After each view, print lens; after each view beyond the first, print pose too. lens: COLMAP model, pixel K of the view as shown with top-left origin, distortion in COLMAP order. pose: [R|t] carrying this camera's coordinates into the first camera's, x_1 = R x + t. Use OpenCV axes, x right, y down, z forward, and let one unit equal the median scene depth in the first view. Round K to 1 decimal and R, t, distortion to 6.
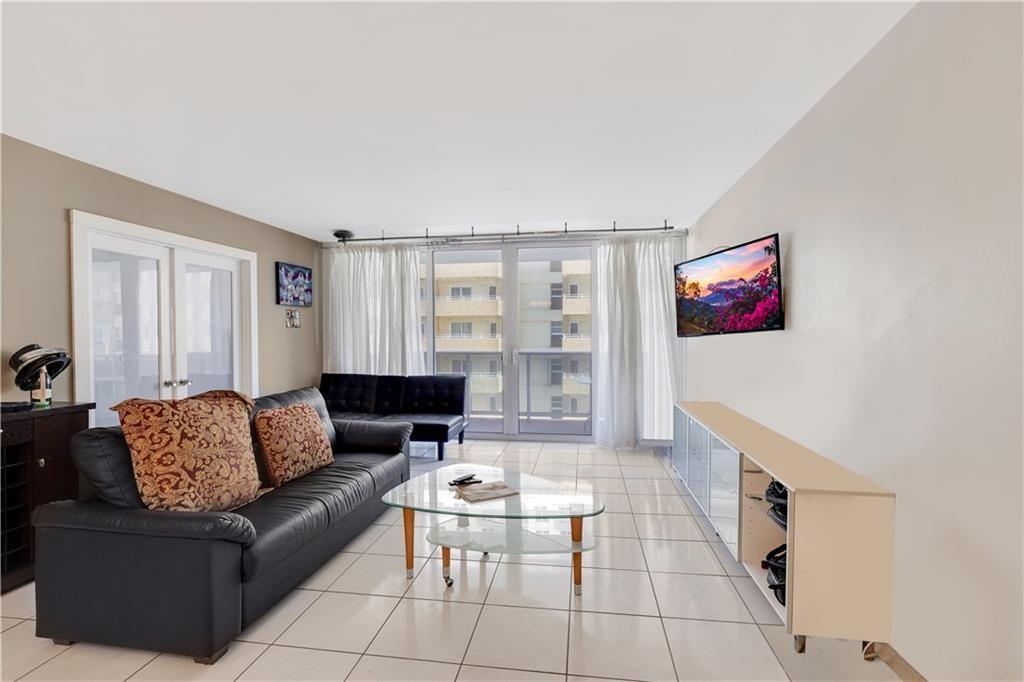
lens RADIAL K [[474.4, 0, 529.0], [0, 474.4, 335.7], [0, 0, 1]] dist [-0.000763, -0.000256]
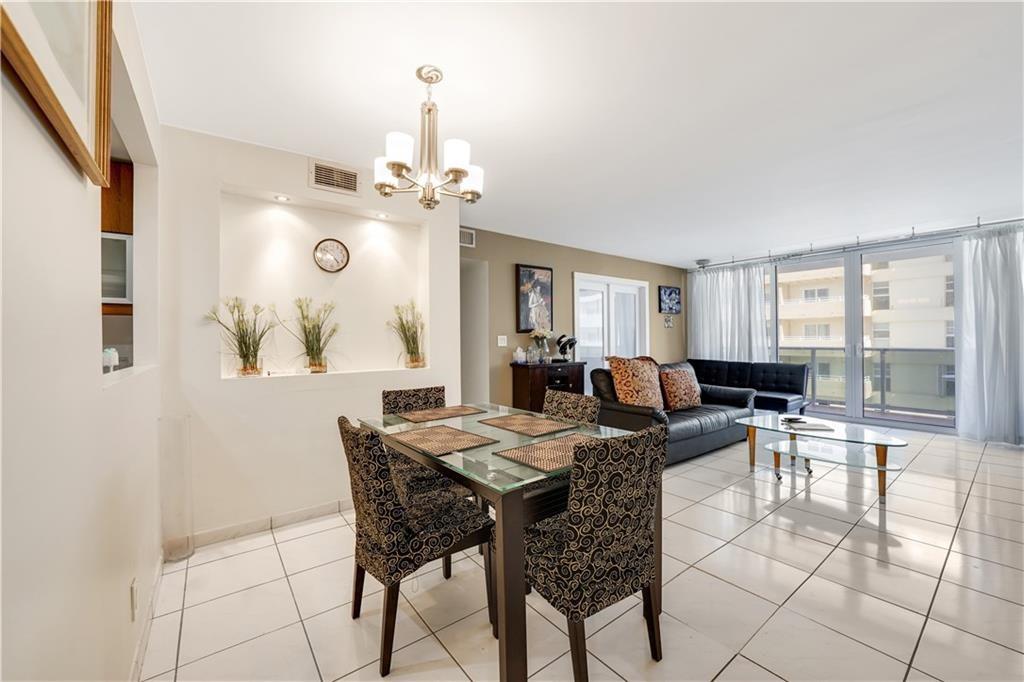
lens RADIAL K [[390.0, 0, 511.5], [0, 390.0, 334.0], [0, 0, 1]] dist [-0.016529, 0.000348]
pose [[0.687146, -0.004291, -0.726506, 0.077185], [-0.003195, 0.999955, -0.008928, 0.019962], [0.726512, 0.008456, 0.687102, -0.273259]]
